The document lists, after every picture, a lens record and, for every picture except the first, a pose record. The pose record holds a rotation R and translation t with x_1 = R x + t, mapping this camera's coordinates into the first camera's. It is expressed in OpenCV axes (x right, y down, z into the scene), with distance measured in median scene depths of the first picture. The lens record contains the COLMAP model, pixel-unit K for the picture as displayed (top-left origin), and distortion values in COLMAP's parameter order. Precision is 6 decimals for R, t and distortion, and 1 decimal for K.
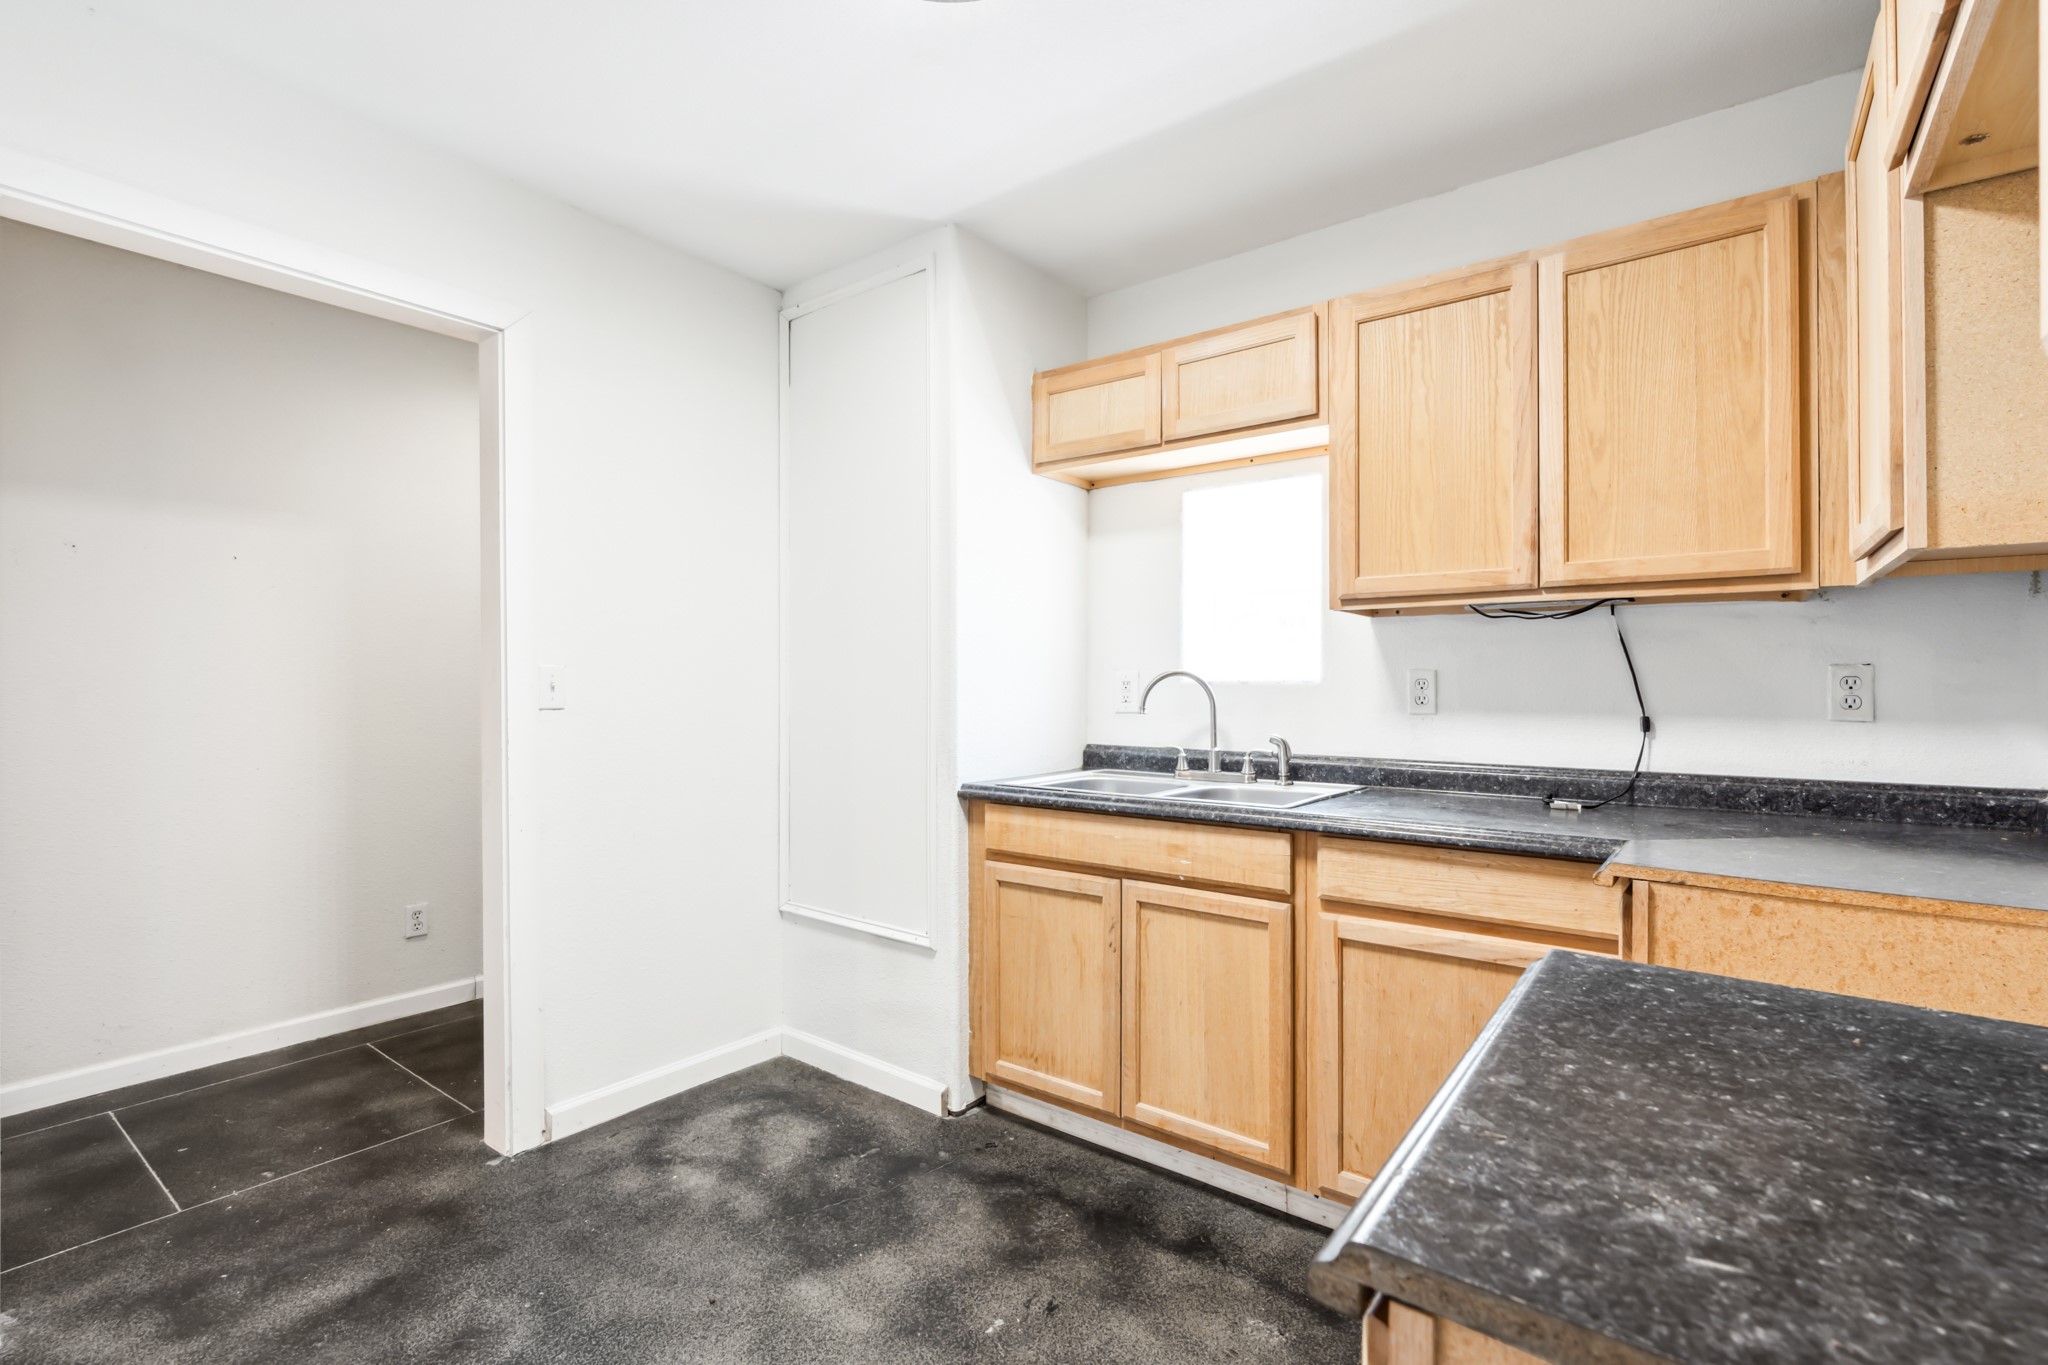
lens RADIAL K [[936.2, 0, 1018.8], [0, 936.2, 670.0], [0, 0, 1]] dist [0.000696, 0.000397]
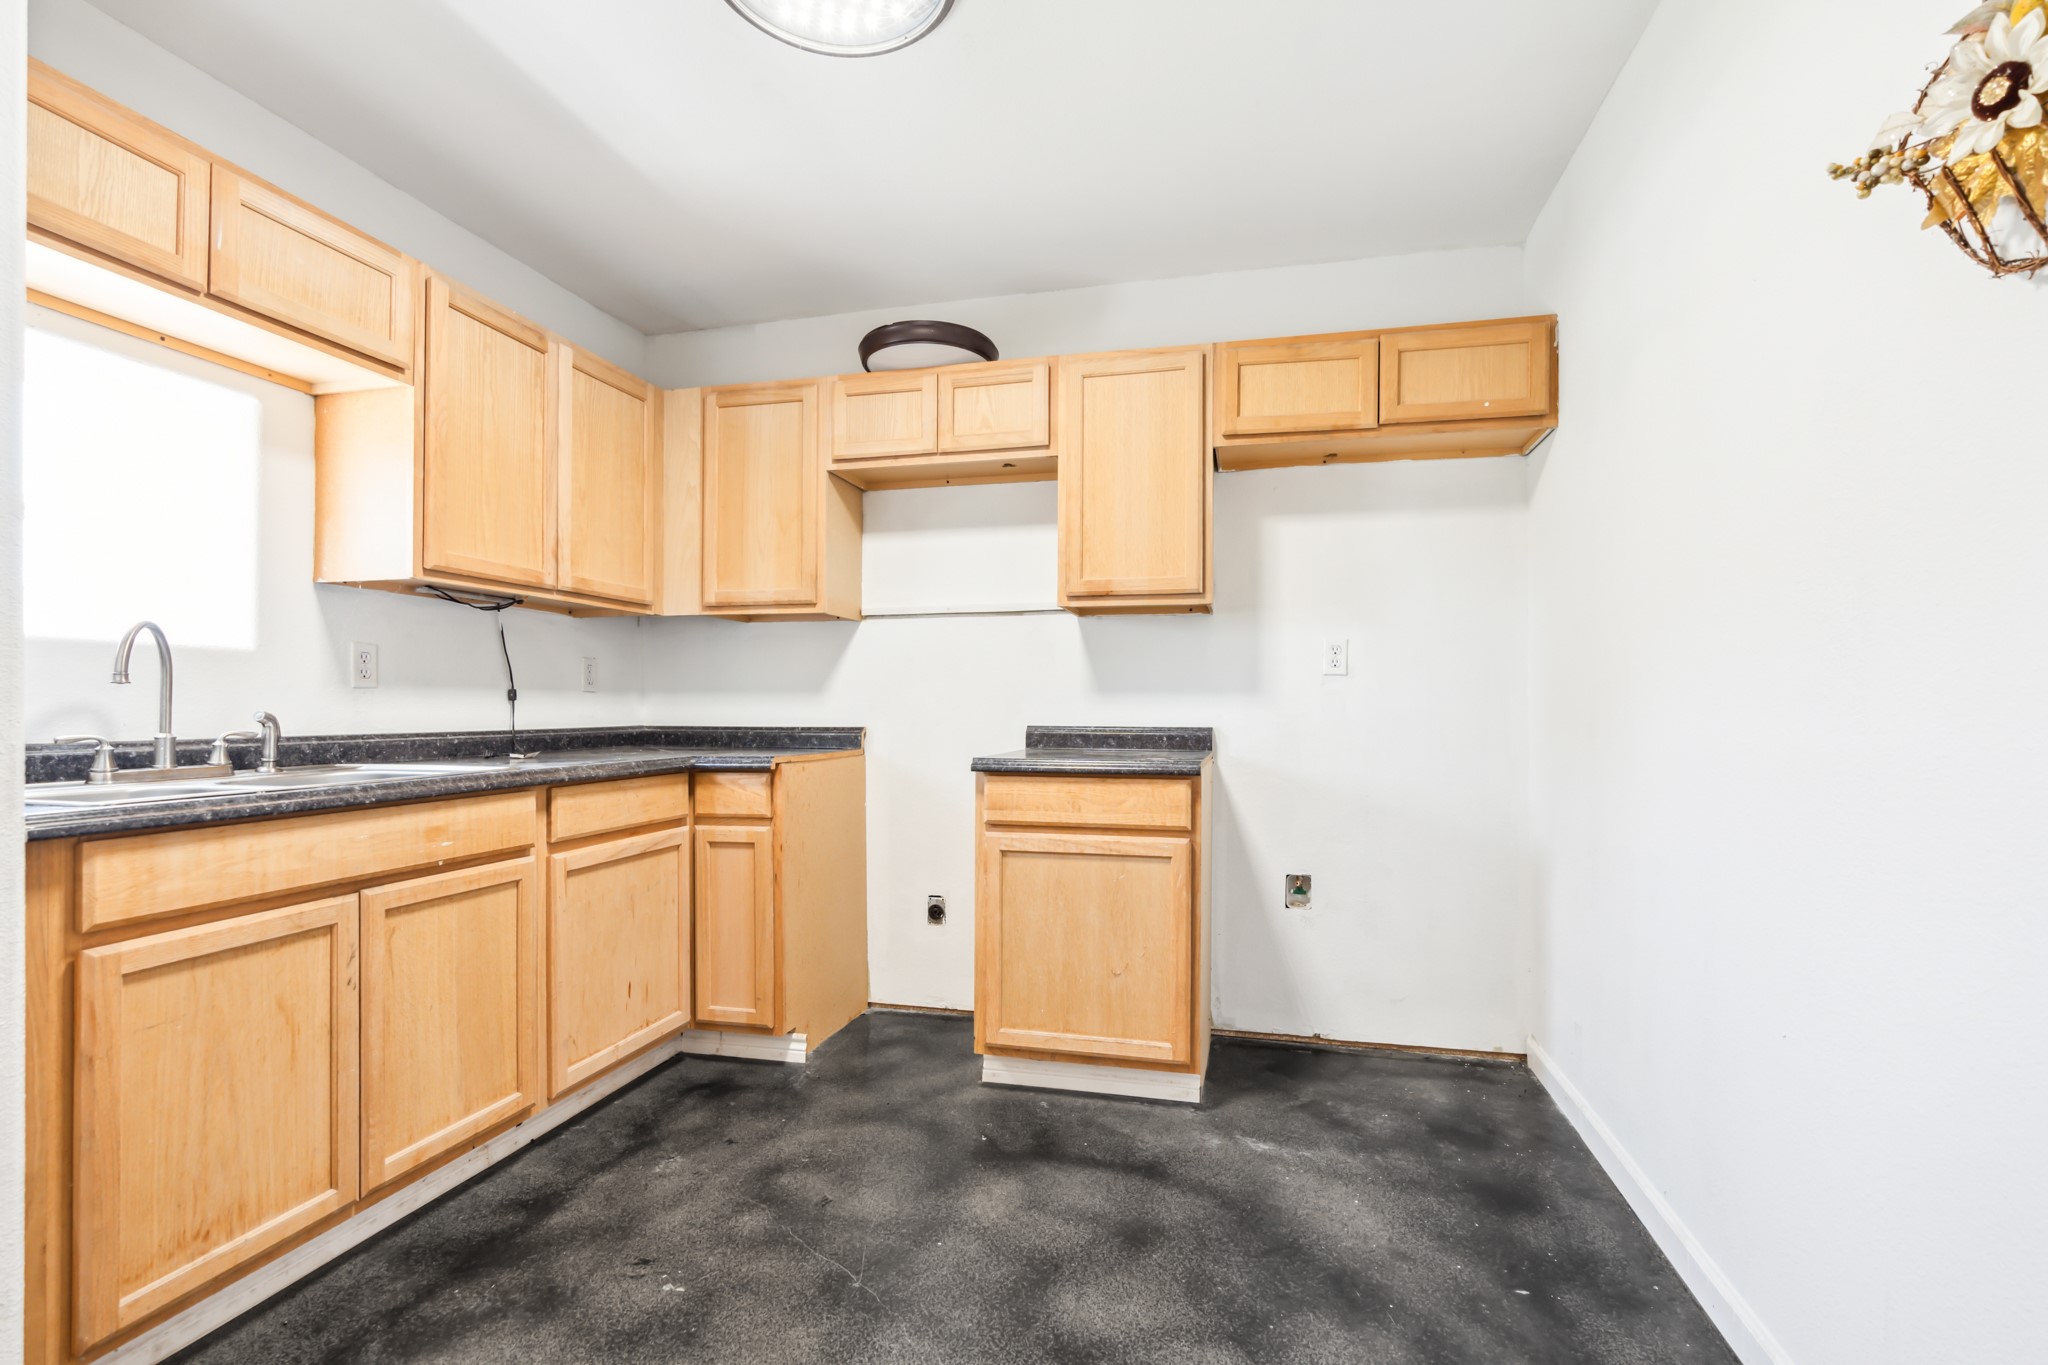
lens RADIAL K [[936.2, 0, 1023.8], [0, 936.2, 700.7], [0, 0, 1]] dist [0.000696, 0.000397]
pose [[-0.397872, 0.006435, 0.917418, -0.854613], [-0.010527, 0.999878, -0.011579, 0.072397], [-0.917380, -0.014265, -0.397756, 0.842927]]
